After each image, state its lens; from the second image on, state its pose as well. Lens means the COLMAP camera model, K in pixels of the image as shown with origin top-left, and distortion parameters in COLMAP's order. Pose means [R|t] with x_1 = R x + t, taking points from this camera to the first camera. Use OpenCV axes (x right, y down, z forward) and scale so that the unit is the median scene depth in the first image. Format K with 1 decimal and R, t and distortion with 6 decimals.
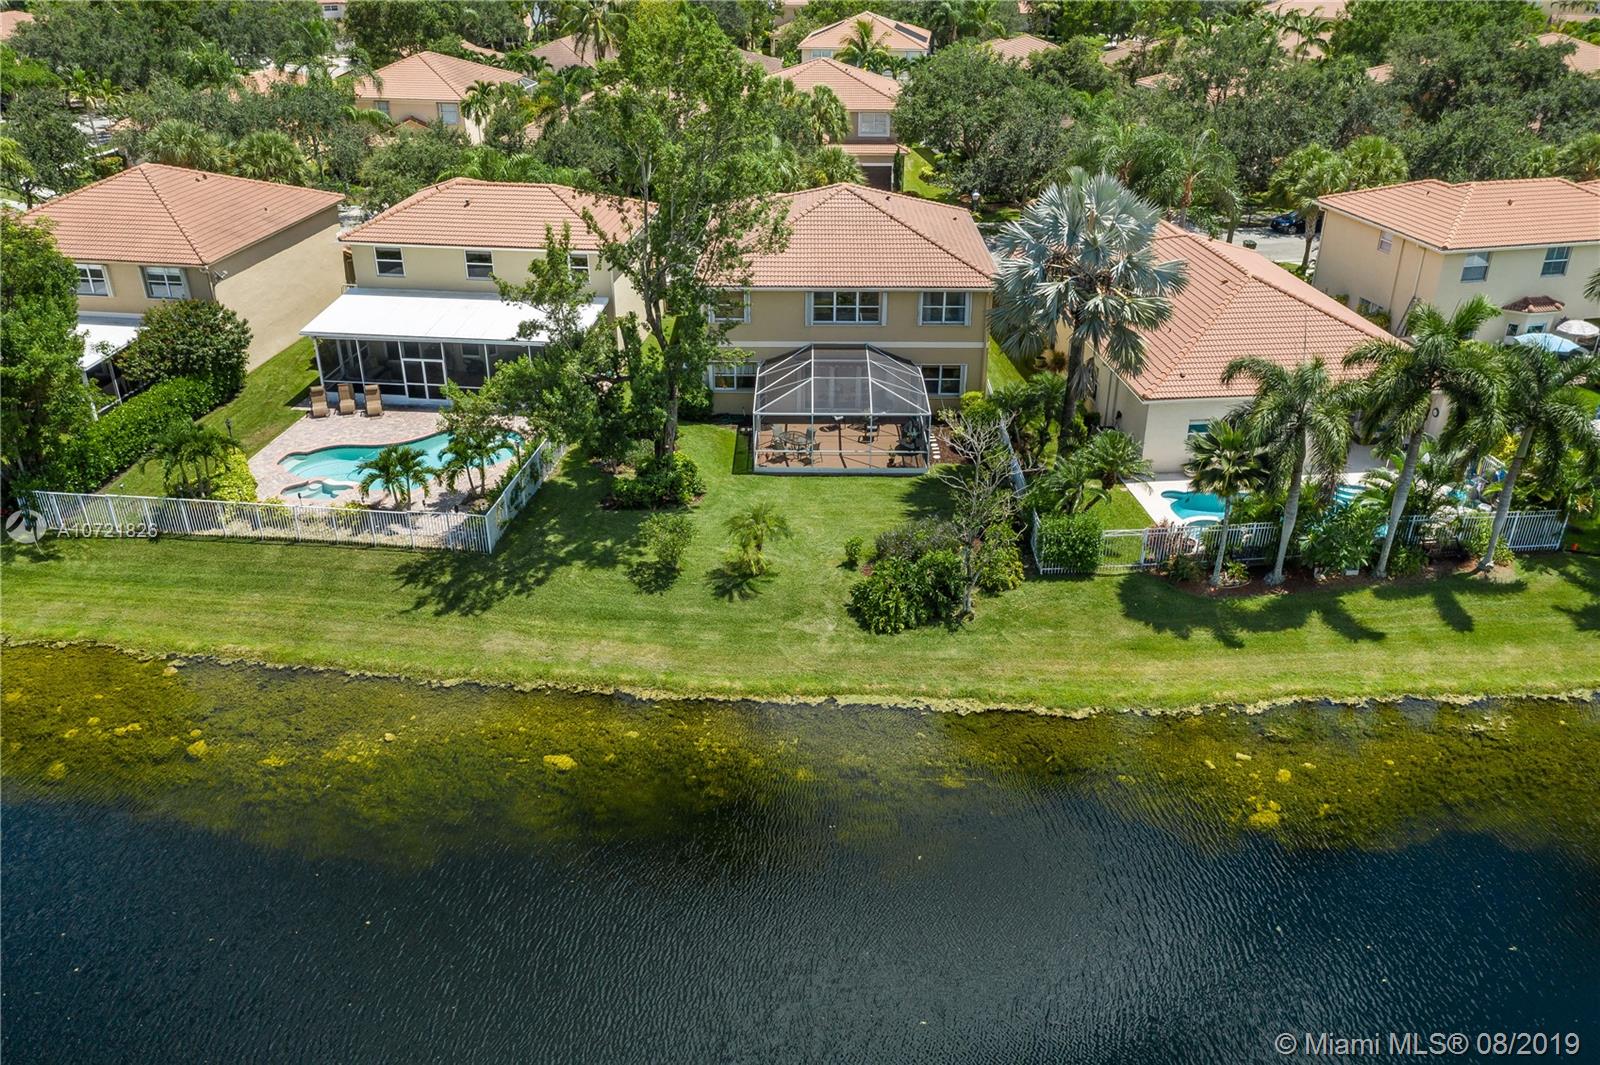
lens RADIAL K [[1285.2, 0, 800.0], [0, 1285.2, 532.5], [0, 0, 1]] dist [0.007439, 0.002677]
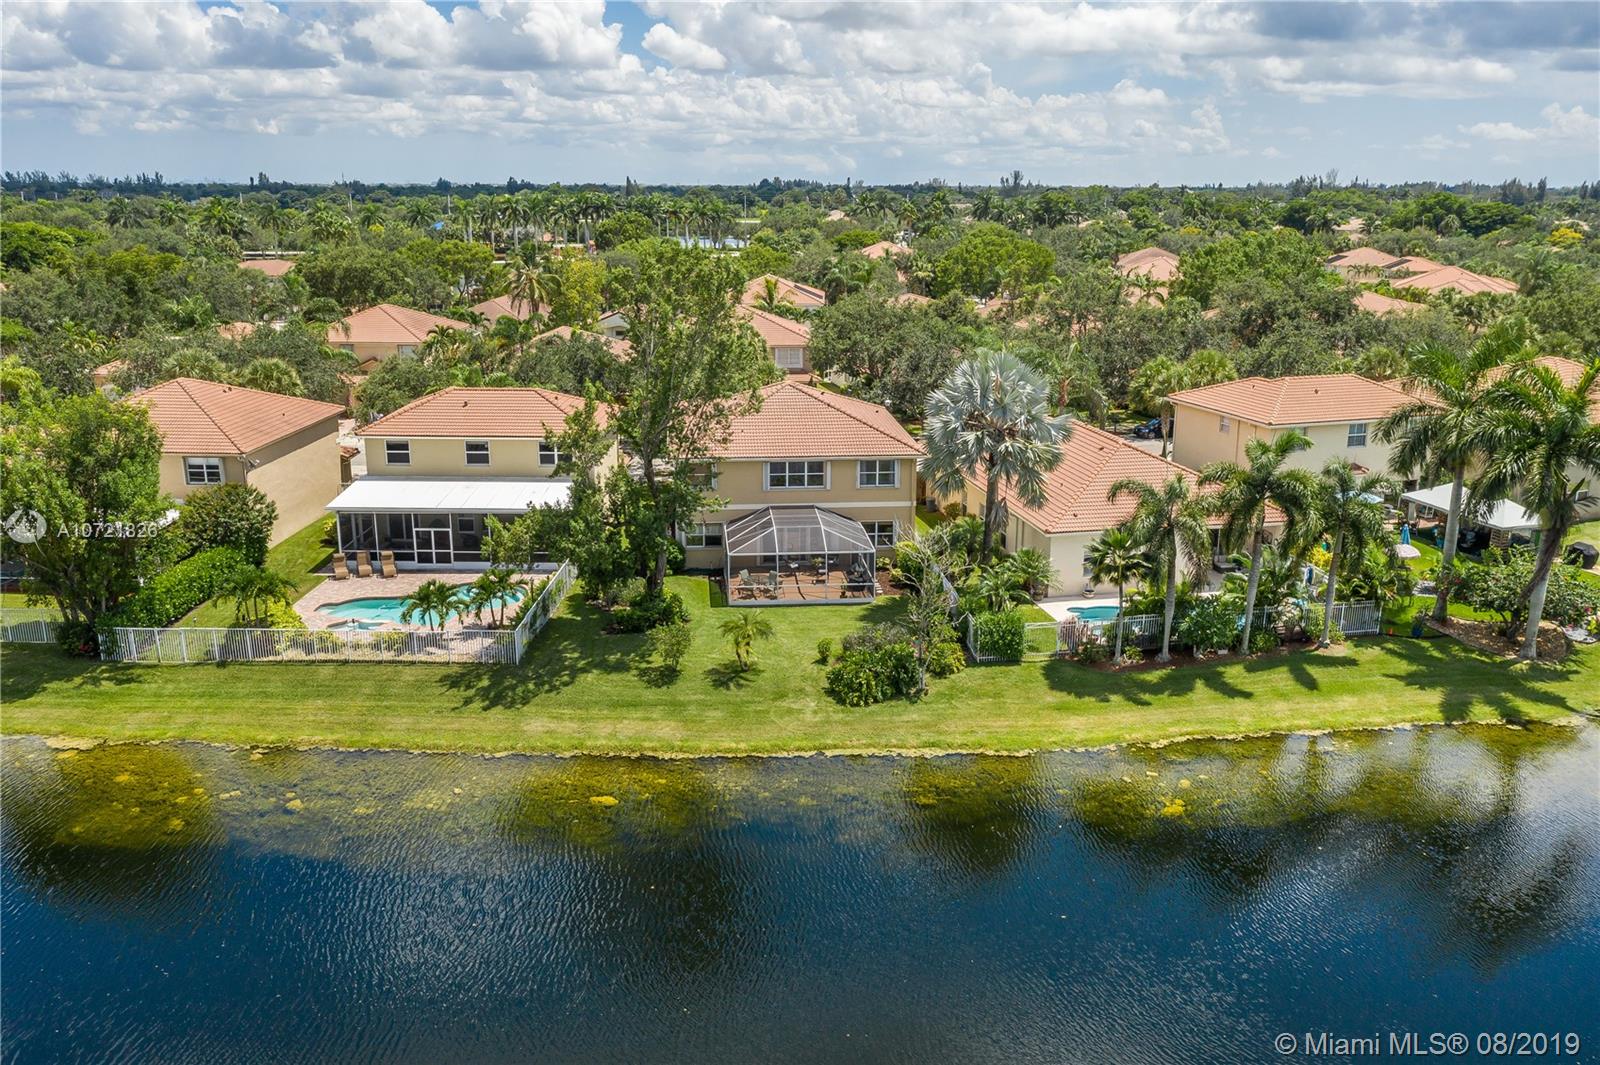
lens RADIAL K [[1309.5, 0, 800.0], [0, 1309.5, 532.5], [0, 0, 1]] dist [-0.010203, 0.000072]
pose [[0.995503, -0.024070, 0.091622, -0.087569], [0.042546, 0.977753, -0.205401, 0.151803], [-0.084640, 0.208375, 0.974380, -0.212972]]
